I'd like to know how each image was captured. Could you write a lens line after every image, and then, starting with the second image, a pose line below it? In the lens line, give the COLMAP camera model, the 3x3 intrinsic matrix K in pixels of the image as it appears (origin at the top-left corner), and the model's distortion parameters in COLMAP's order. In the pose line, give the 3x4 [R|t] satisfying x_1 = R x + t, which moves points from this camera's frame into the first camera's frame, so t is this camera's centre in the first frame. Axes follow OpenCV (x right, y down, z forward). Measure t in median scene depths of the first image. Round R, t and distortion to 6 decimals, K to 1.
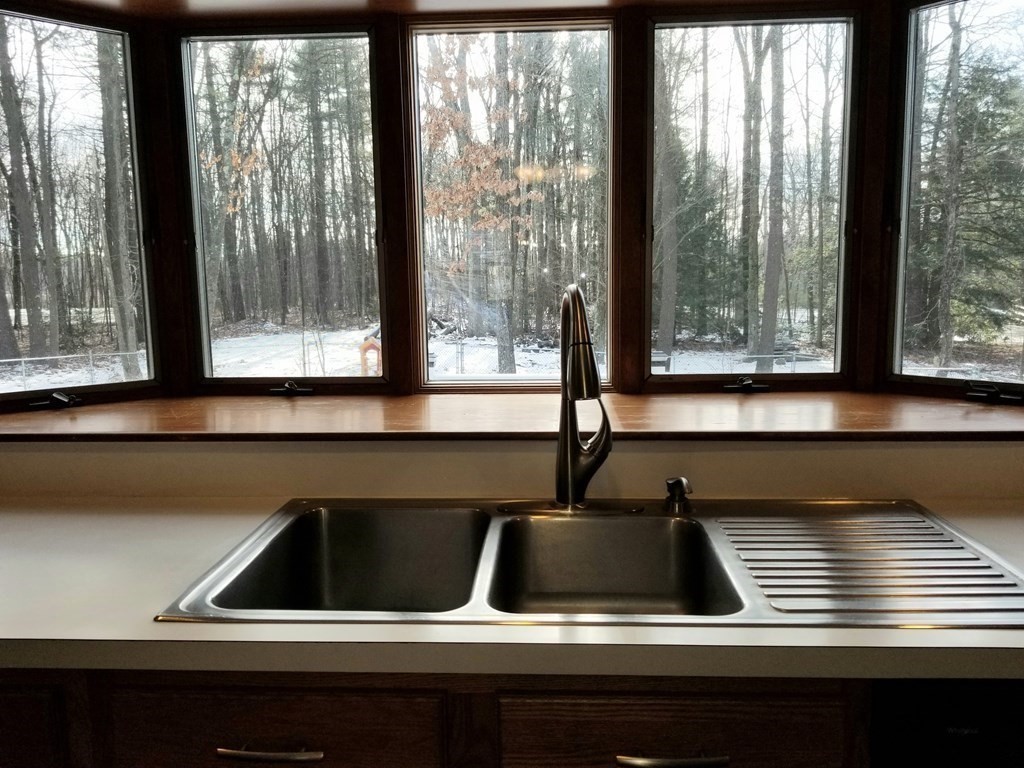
lens RADIAL K [[801.7, 0, 512.0], [0, 801.7, 384.0], [0, 0, 1]] dist [0.083155, -0.134199]
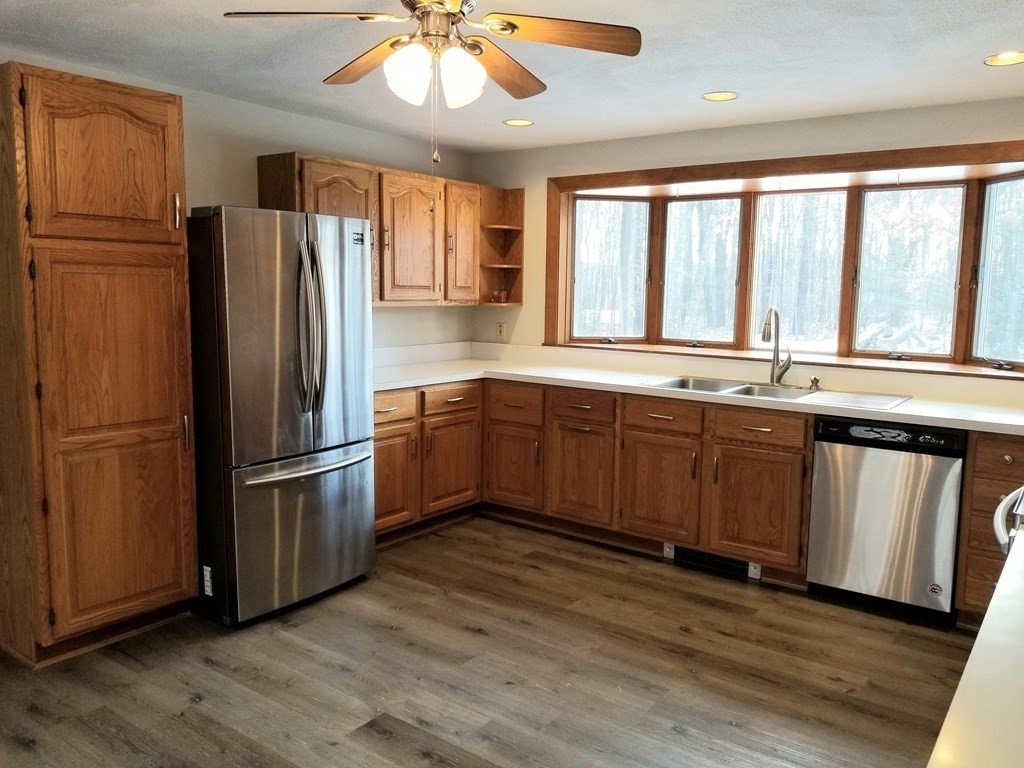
lens RADIAL K [[801.7, 0, 512.0], [0, 801.7, 384.0], [0, 0, 1]] dist [0.083155, -0.134199]
pose [[0.833635, 0.097155, -0.543703, 0.058696], [-0.103201, 0.994470, 0.019469, 0.012869], [0.542588, 0.039880, 0.839052, -0.129678]]
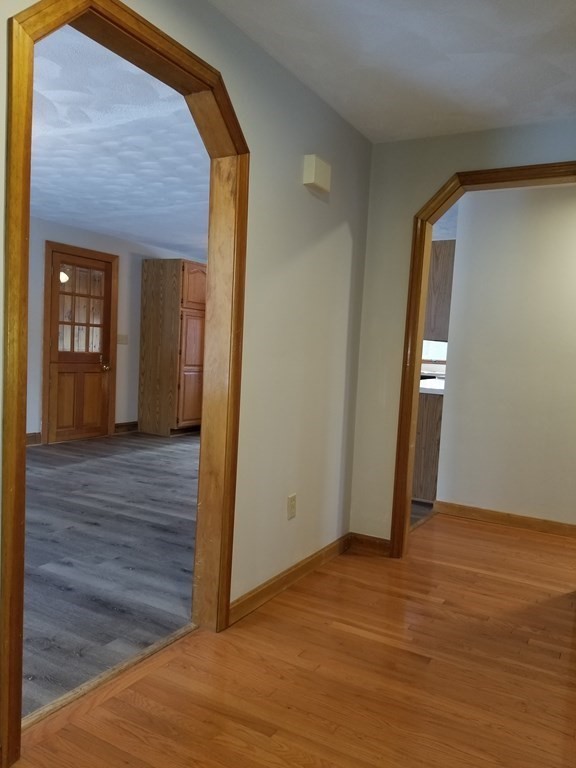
lens RADIAL K [[601.3, 0, 286.6], [0, 601.3, 396.7], [0, 0, 1]] dist [0.083155, -0.134199]
pose [[0.883757, 0.099716, -0.457198, 0.131773], [-0.127291, 0.991417, -0.029820, 0.051318], [0.450300, 0.084551, 0.888865, -0.330319]]
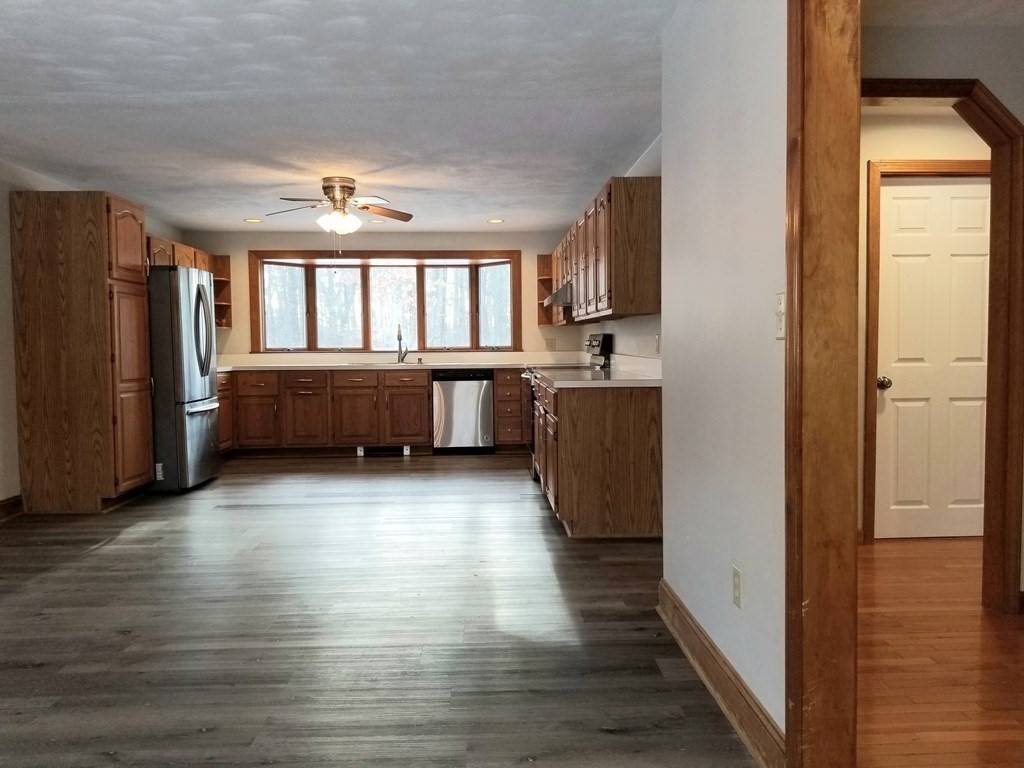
lens RADIAL K [[801.7, 0, 512.0], [0, 801.7, 384.0], [0, 0, 1]] dist [0.083155, -0.134199]
pose [[0.996682, 0.002356, 0.081361, 0.026595], [0.004642, 0.996309, -0.085712, 0.054273], [-0.081263, 0.085805, 0.992992, -0.319495]]
